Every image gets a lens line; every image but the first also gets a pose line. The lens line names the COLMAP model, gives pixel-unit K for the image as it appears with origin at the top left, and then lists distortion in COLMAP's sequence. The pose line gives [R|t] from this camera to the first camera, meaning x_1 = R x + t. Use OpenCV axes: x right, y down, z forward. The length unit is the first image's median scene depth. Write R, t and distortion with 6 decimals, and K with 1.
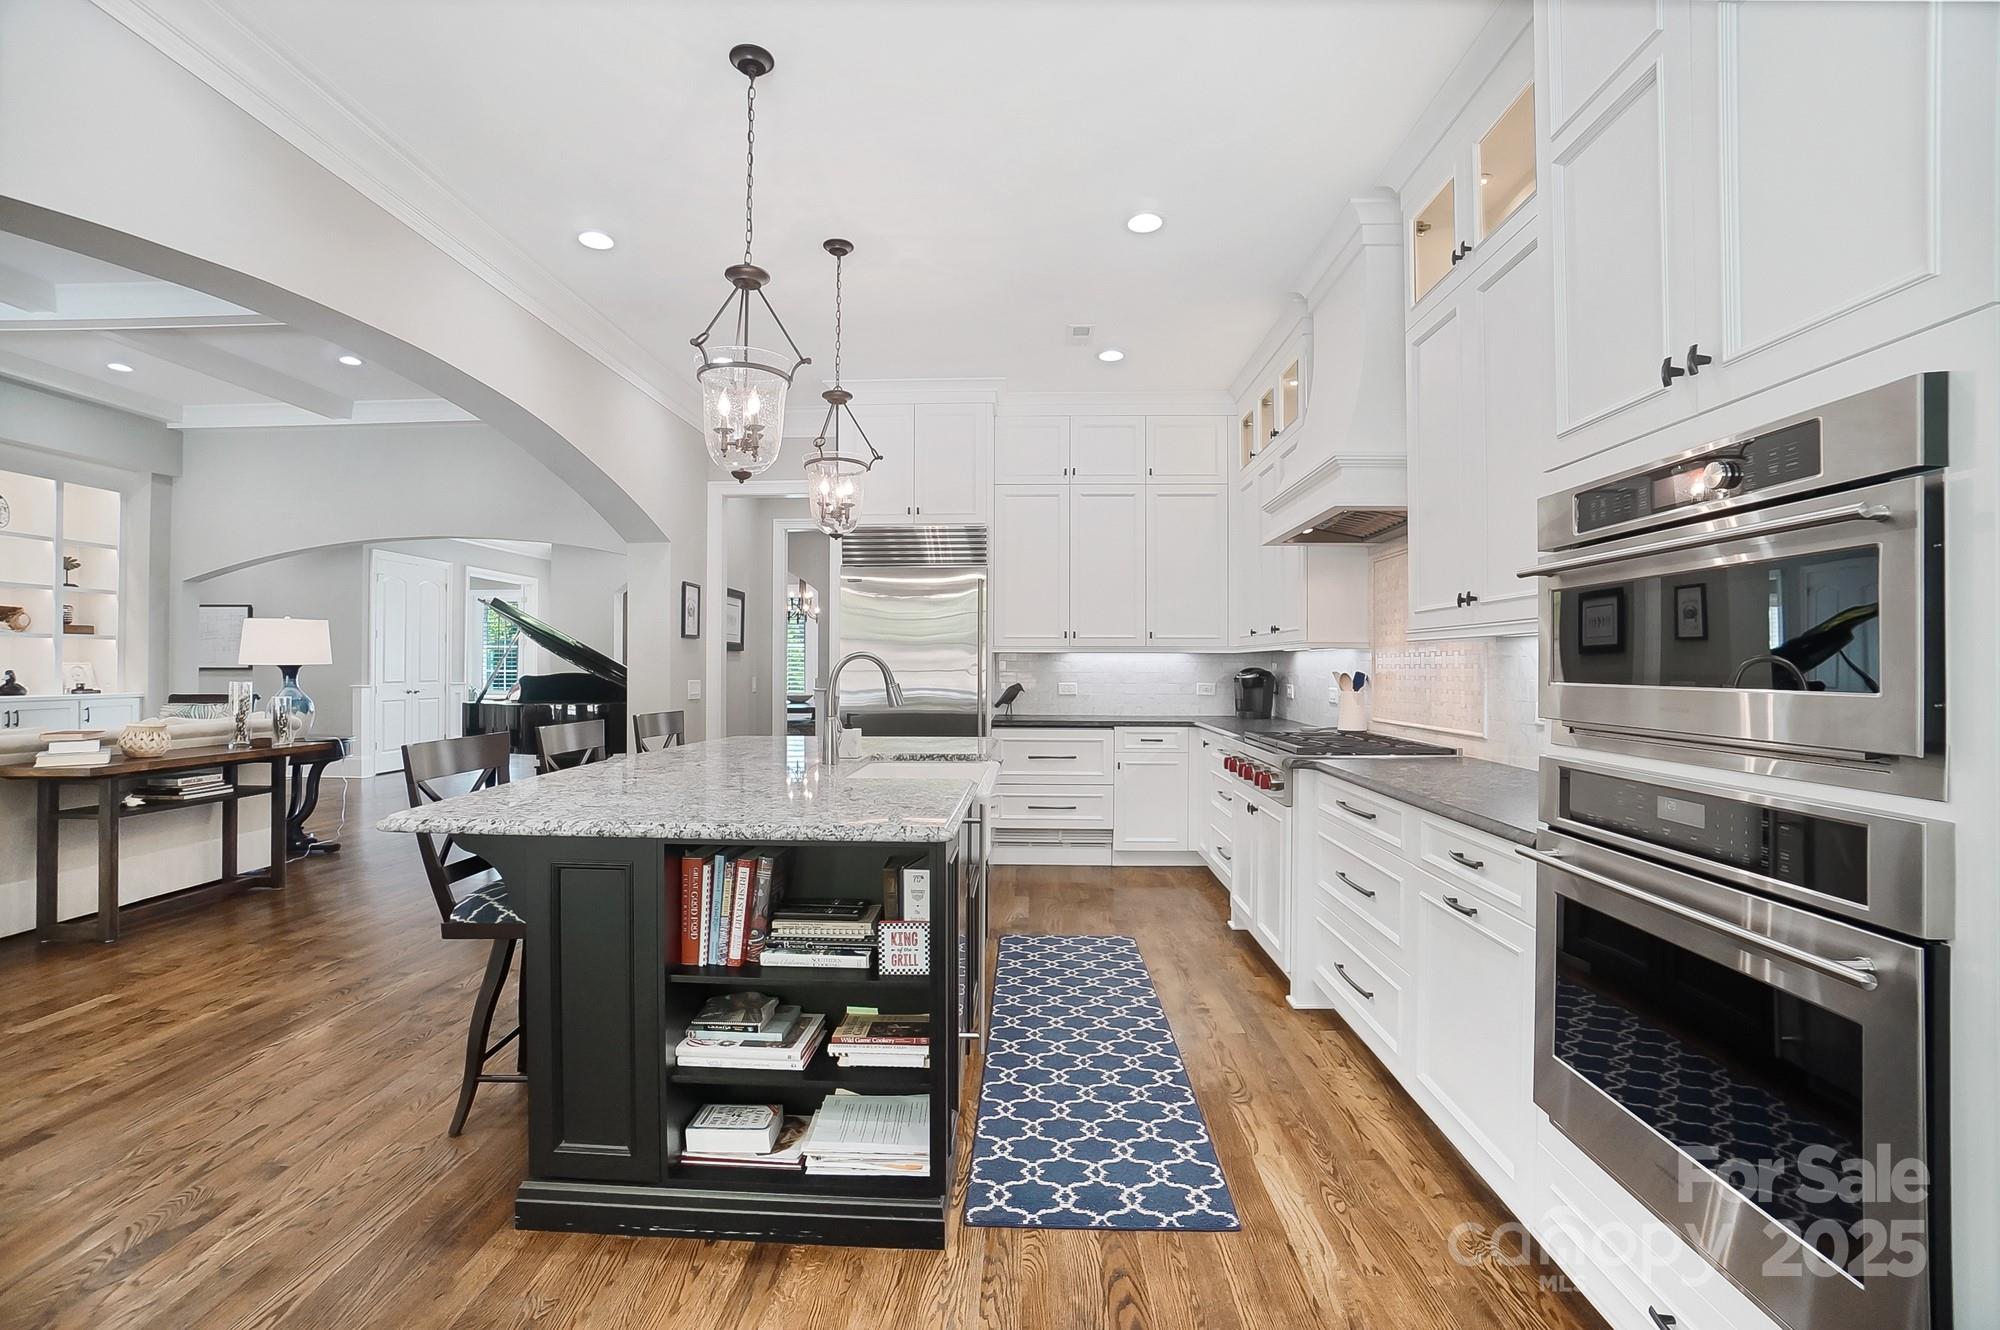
lens RADIAL K [[883.6, 0, 991.8], [0, 883.6, 662.4], [0, 0, 1]] dist [-0.034940, 0.002017]
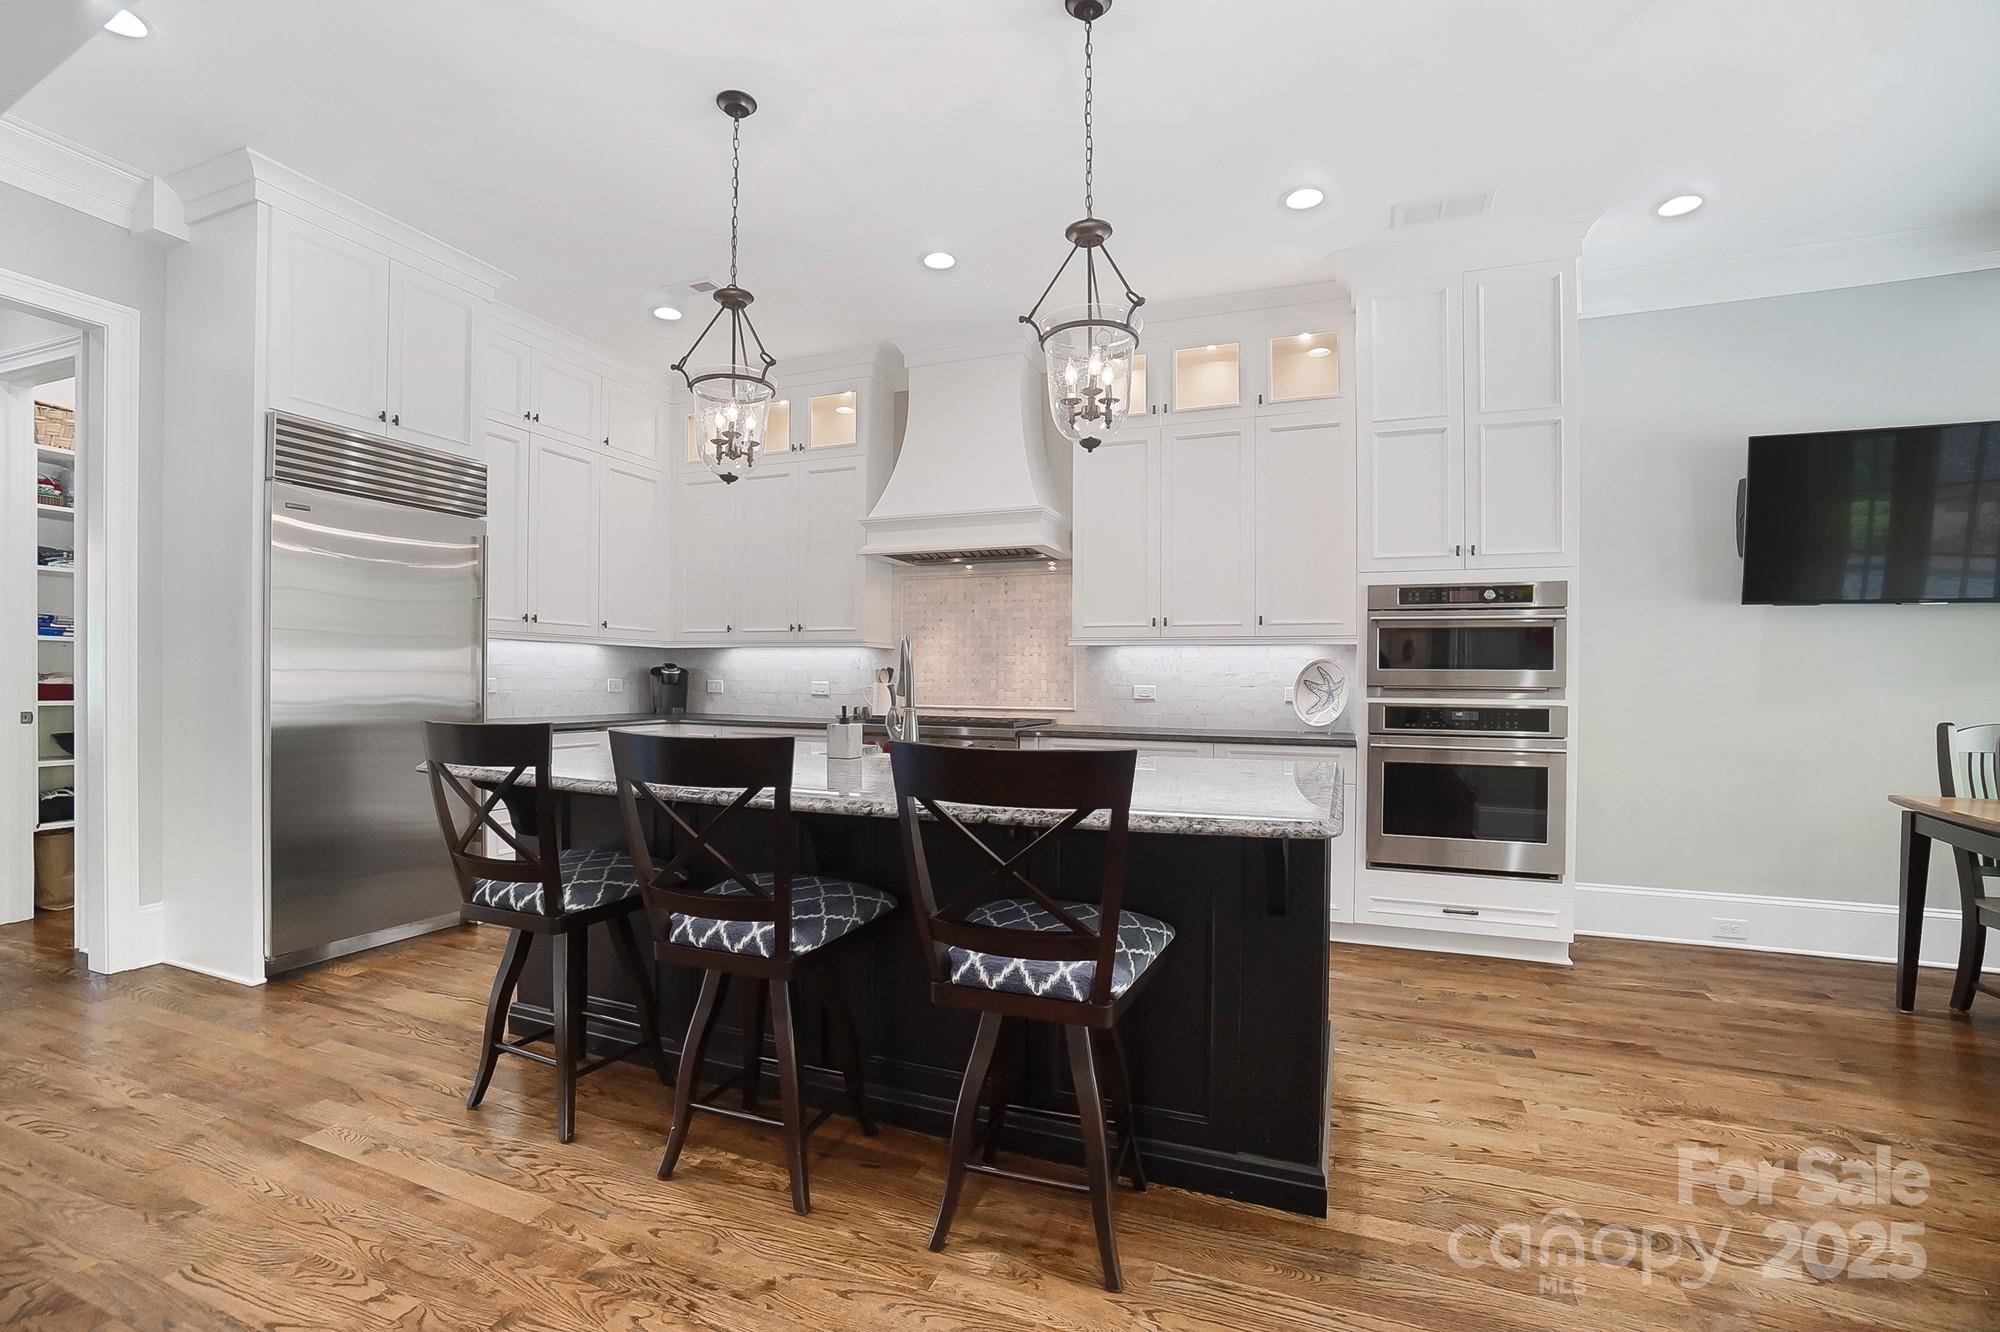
lens RADIAL K [[883.6, 0, 987.5], [0, 883.6, 673.5], [0, 0, 1]] dist [-0.034940, 0.002017]
pose [[0.342880, 0.007873, 0.939346, -1.870958], [-0.013189, 0.999907, -0.003567, 0.058301], [-0.939287, -0.011166, 0.342952, 1.198161]]
